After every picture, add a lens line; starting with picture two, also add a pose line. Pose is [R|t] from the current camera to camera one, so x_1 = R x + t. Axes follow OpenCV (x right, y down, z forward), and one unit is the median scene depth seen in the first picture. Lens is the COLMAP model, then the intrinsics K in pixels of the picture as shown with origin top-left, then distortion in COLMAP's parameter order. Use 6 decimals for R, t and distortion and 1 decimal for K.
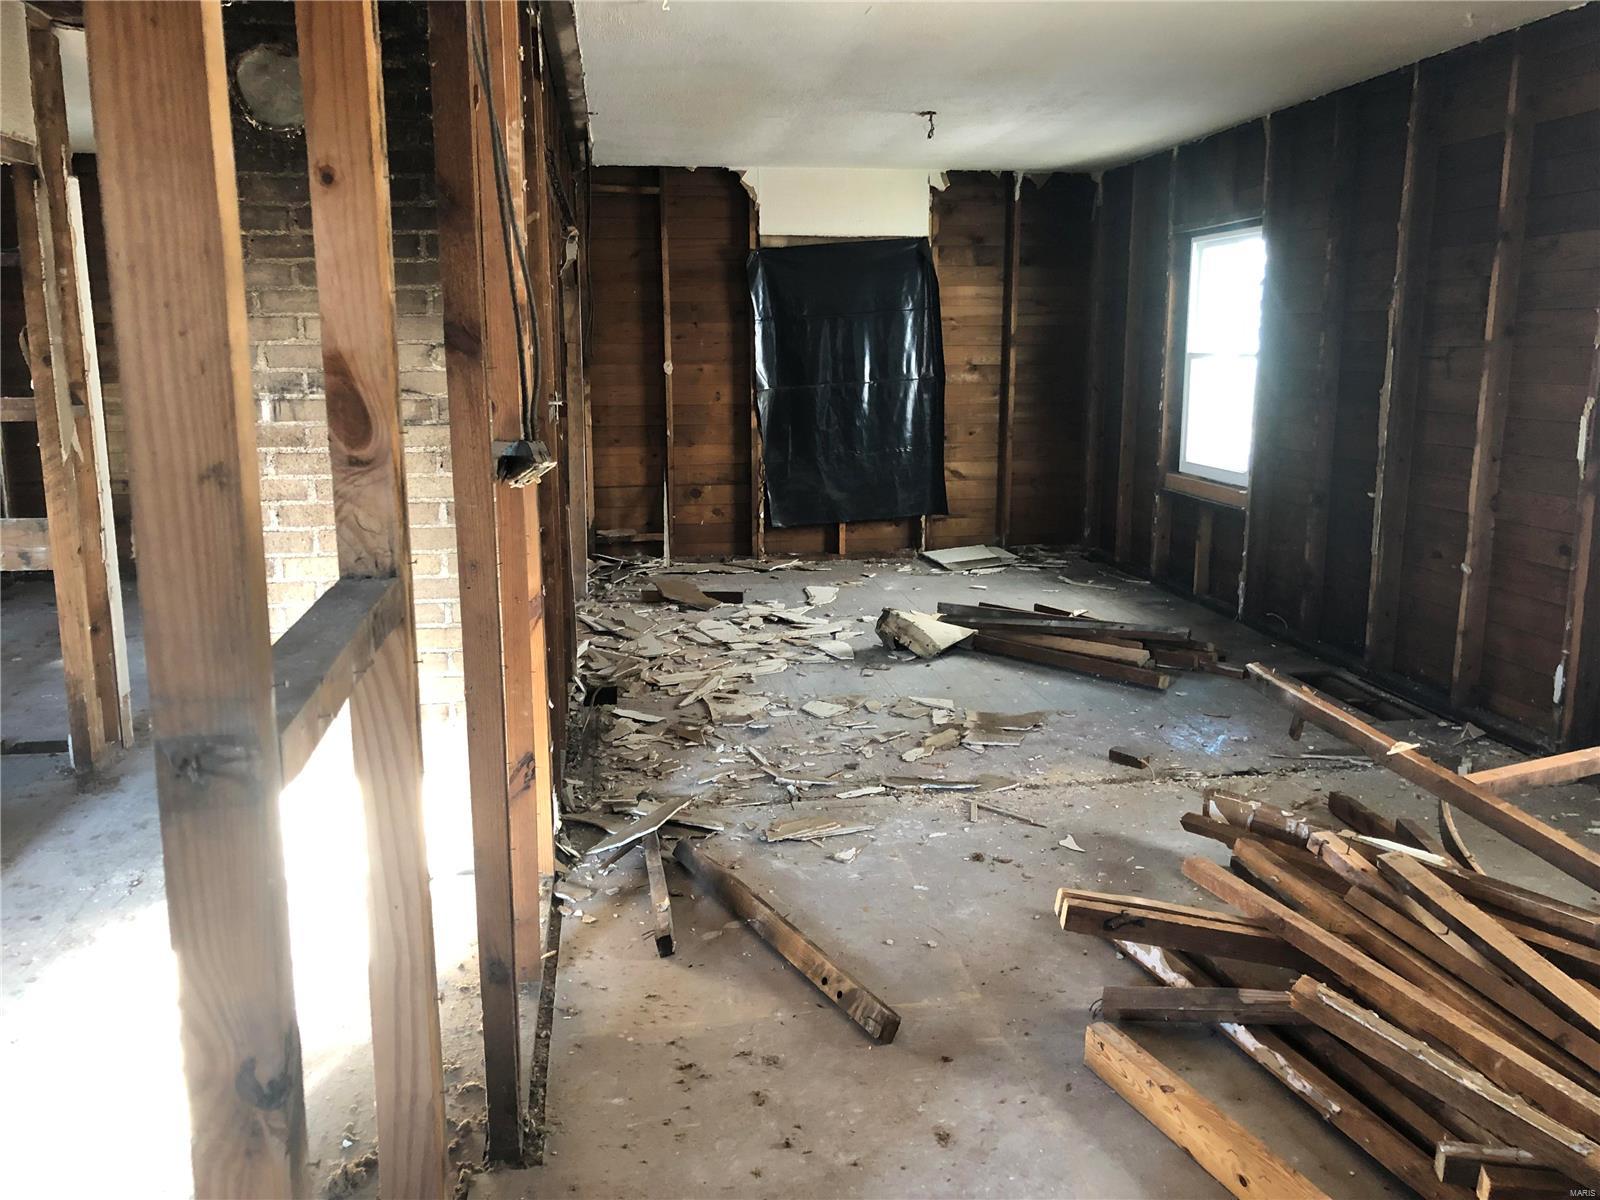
lens RADIAL K [[1287.5, 0, 790.9], [0, 1287.5, 573.0], [0, 0, 1]] dist [0.113215, -0.196029]
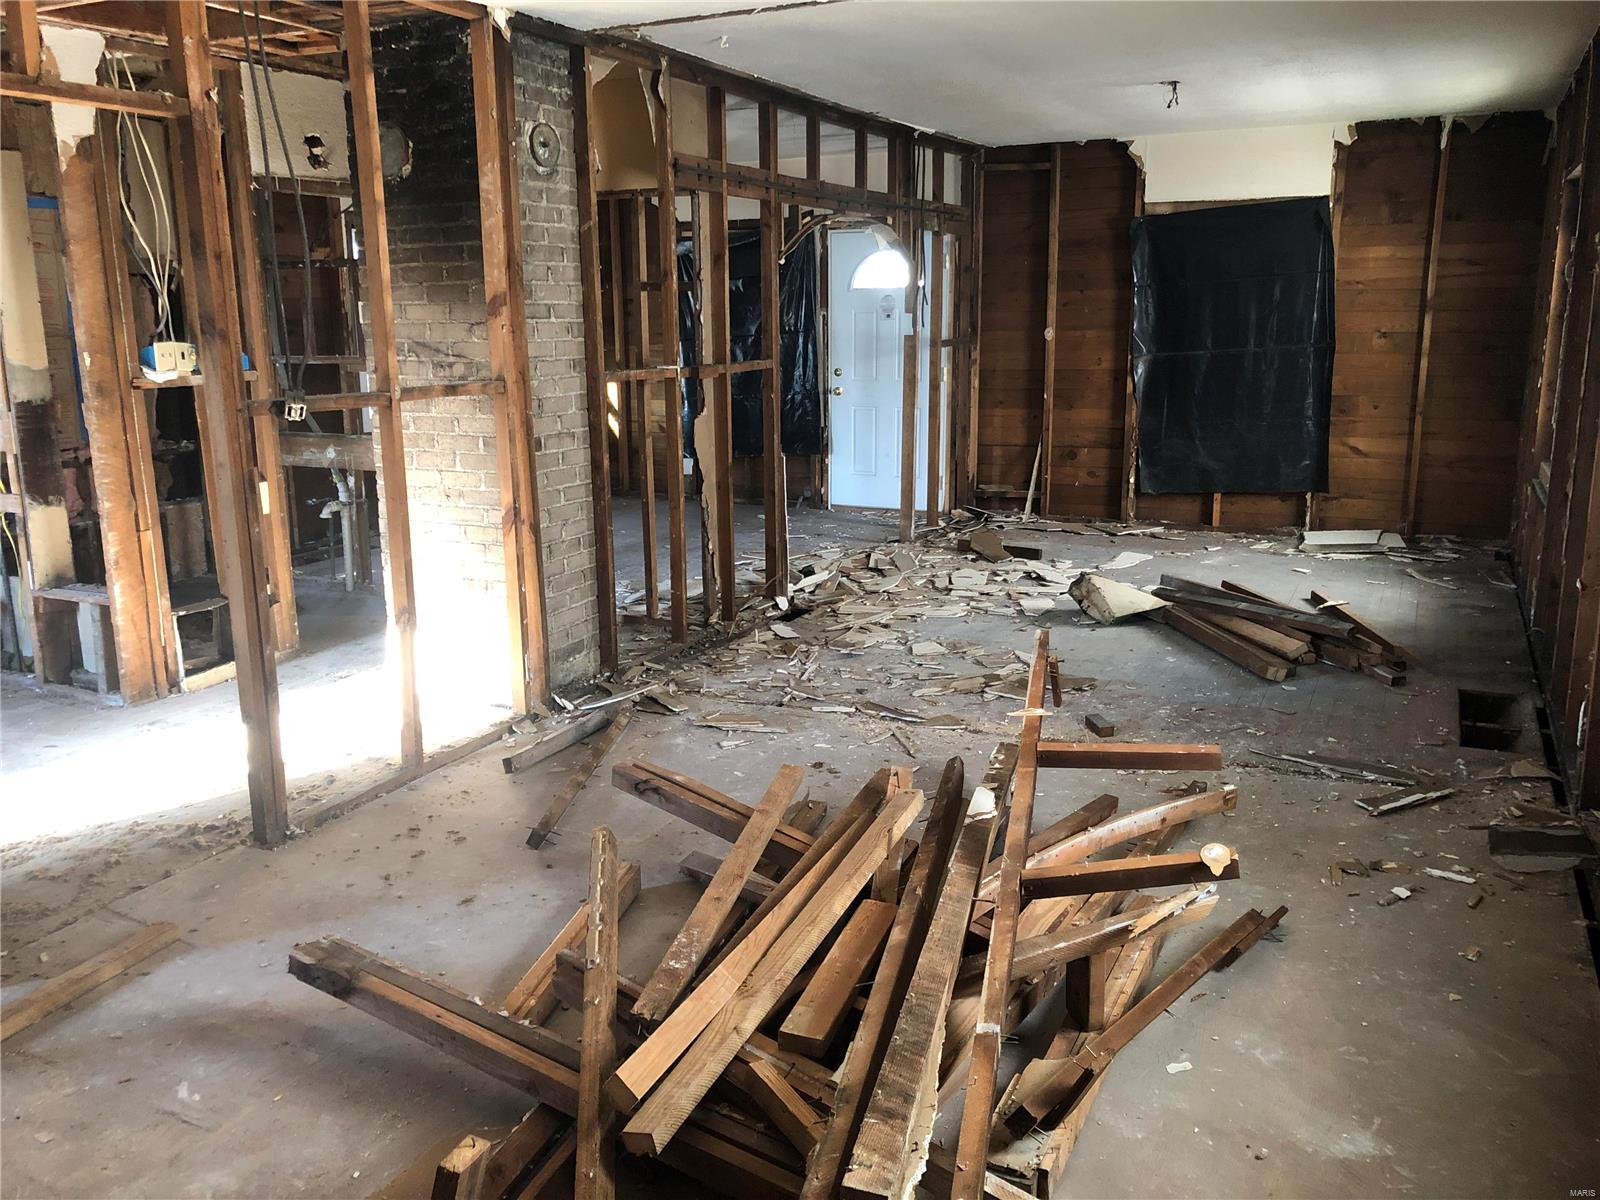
lens RADIAL K [[1290.6, 0, 802.3], [0, 1290.6, 568.4], [0, 0, 1]] dist [0.036109, -0.000051]
pose [[0.834954, 0.105879, -0.540038, 0.373338], [-0.090885, 0.994372, 0.054437, -0.009475], [0.542763, 0.003629, 0.839878, 0.008115]]
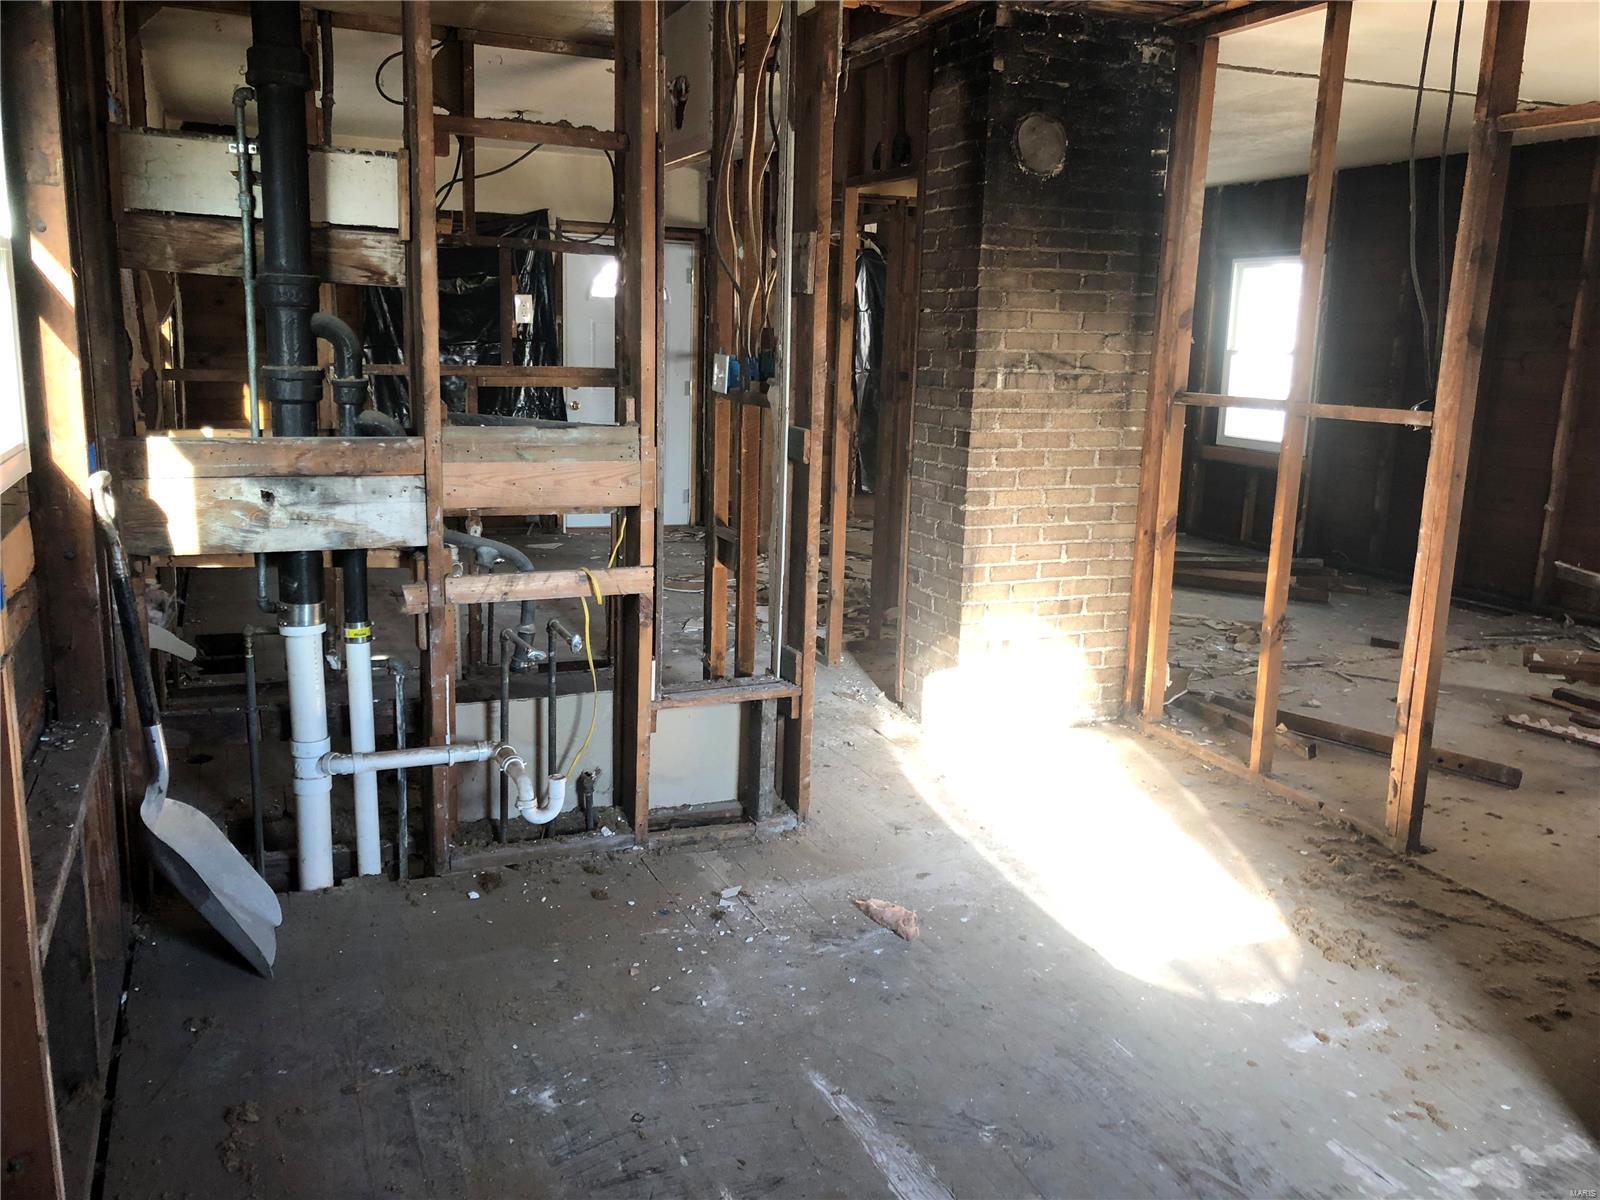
lens RADIAL K [[1300.7, 0, 794.9], [0, 1300.7, 583.9], [0, 0, 1]] dist [0.042646, -0.047488]
pose [[0.964553, -0.020248, 0.263113, -0.443325], [0.015263, 0.999664, 0.020974, 0.024790], [-0.263449, -0.016215, 0.964537, -0.113580]]
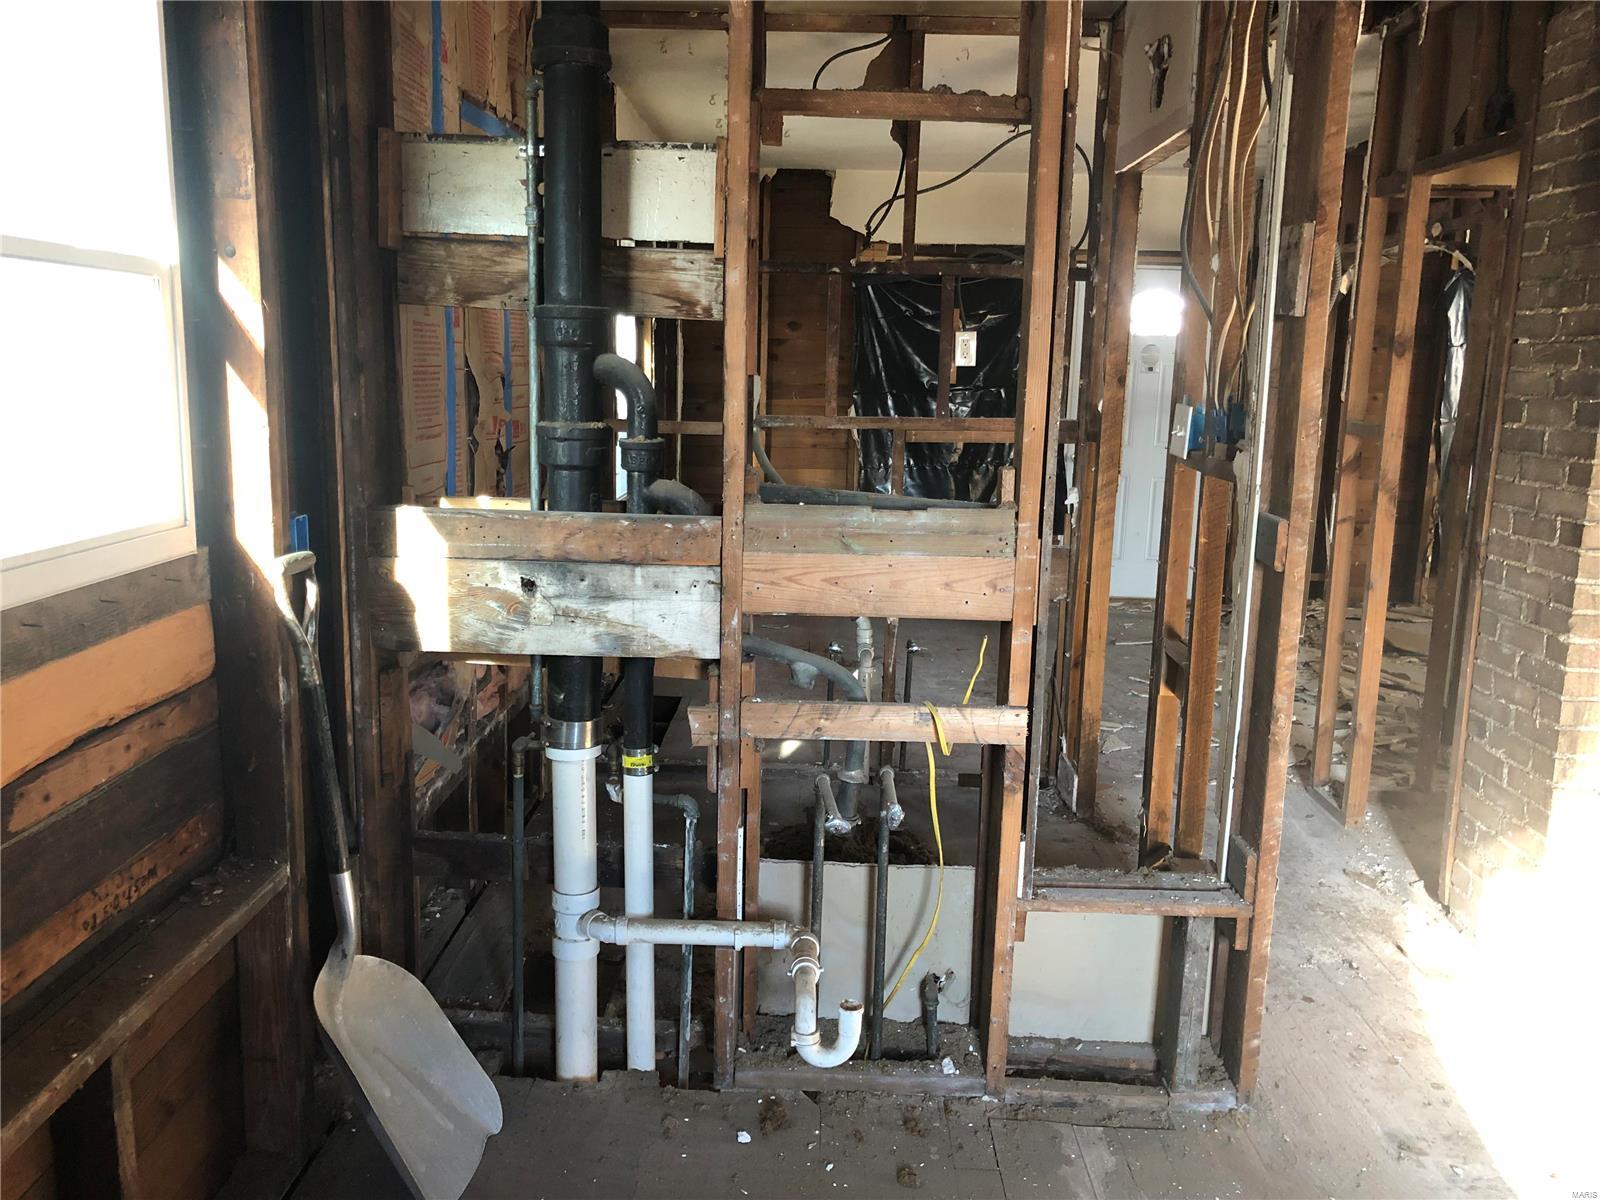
lens RADIAL K [[1300.7, 0, 794.9], [0, 1300.7, 583.9], [0, 0, 1]] dist [0.042646, -0.047488]
pose [[0.986423, 0.051701, -0.155874, -0.374889], [-0.052815, 0.998600, -0.003011, -0.000797], [0.155500, 0.011203, 0.987772, 0.023691]]
